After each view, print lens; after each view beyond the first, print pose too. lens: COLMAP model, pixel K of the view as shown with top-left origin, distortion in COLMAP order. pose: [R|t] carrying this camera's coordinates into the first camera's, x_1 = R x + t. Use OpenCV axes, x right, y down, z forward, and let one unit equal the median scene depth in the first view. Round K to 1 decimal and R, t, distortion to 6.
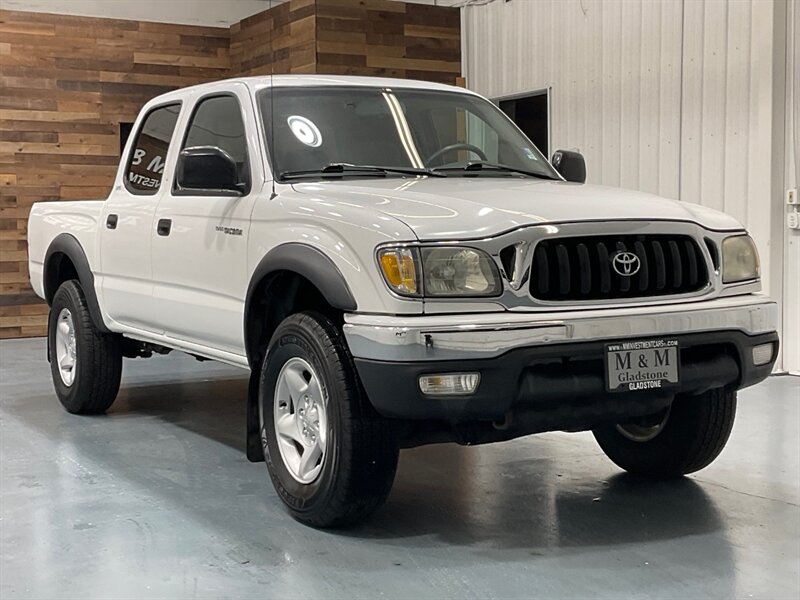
lens RADIAL K [[1265.1, 0, 400.0], [0, 1265.1, 300.0], [0, 0, 1]] dist [0.113025, 0.037167]
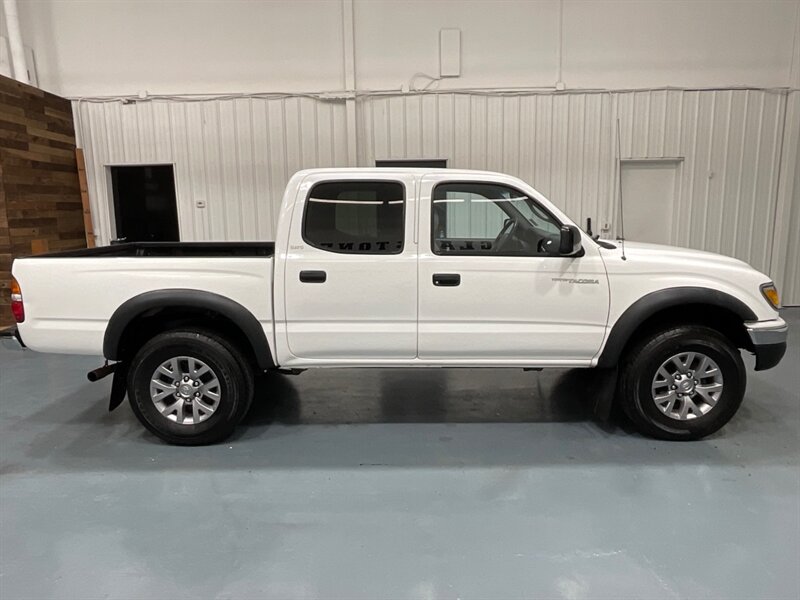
lens RADIAL K [[530.4, 0, 385.7], [0, 530.4, 298.4], [0, 0, 1]] dist [-0.003727, 0.003624]
pose [[0.494764, -0.136336, 0.858266, -0.869087], [0.062932, 0.990645, 0.121087, -0.136187], [-0.866746, -0.005897, 0.498716, 0.964968]]
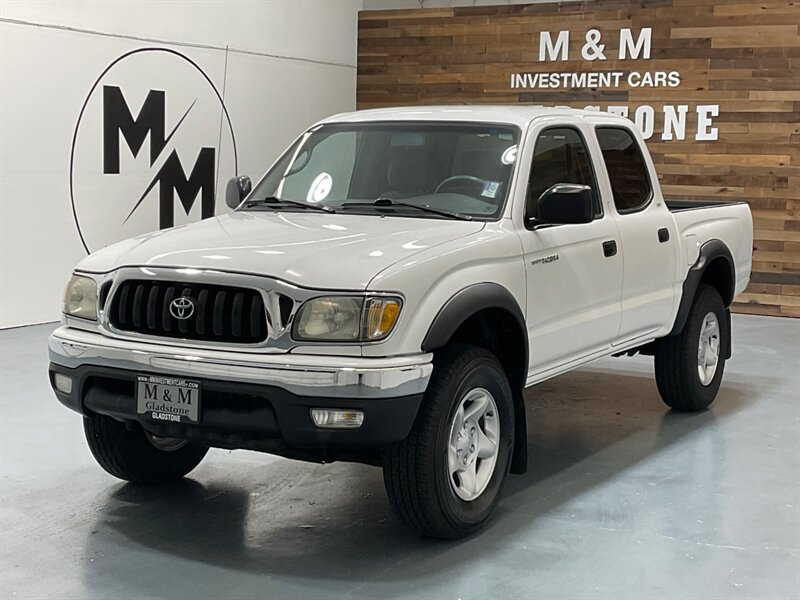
lens RADIAL K [[1321.7, 0, 400.0], [0, 1321.7, 300.0], [0, 0, 1]] dist [0.038813, -0.002806]
pose [[0.516669, 0.118440, -0.847953, 1.154708], [-0.079640, 0.992740, 0.090138, -0.142593], [0.852473, 0.020960, 0.522351, 0.502798]]
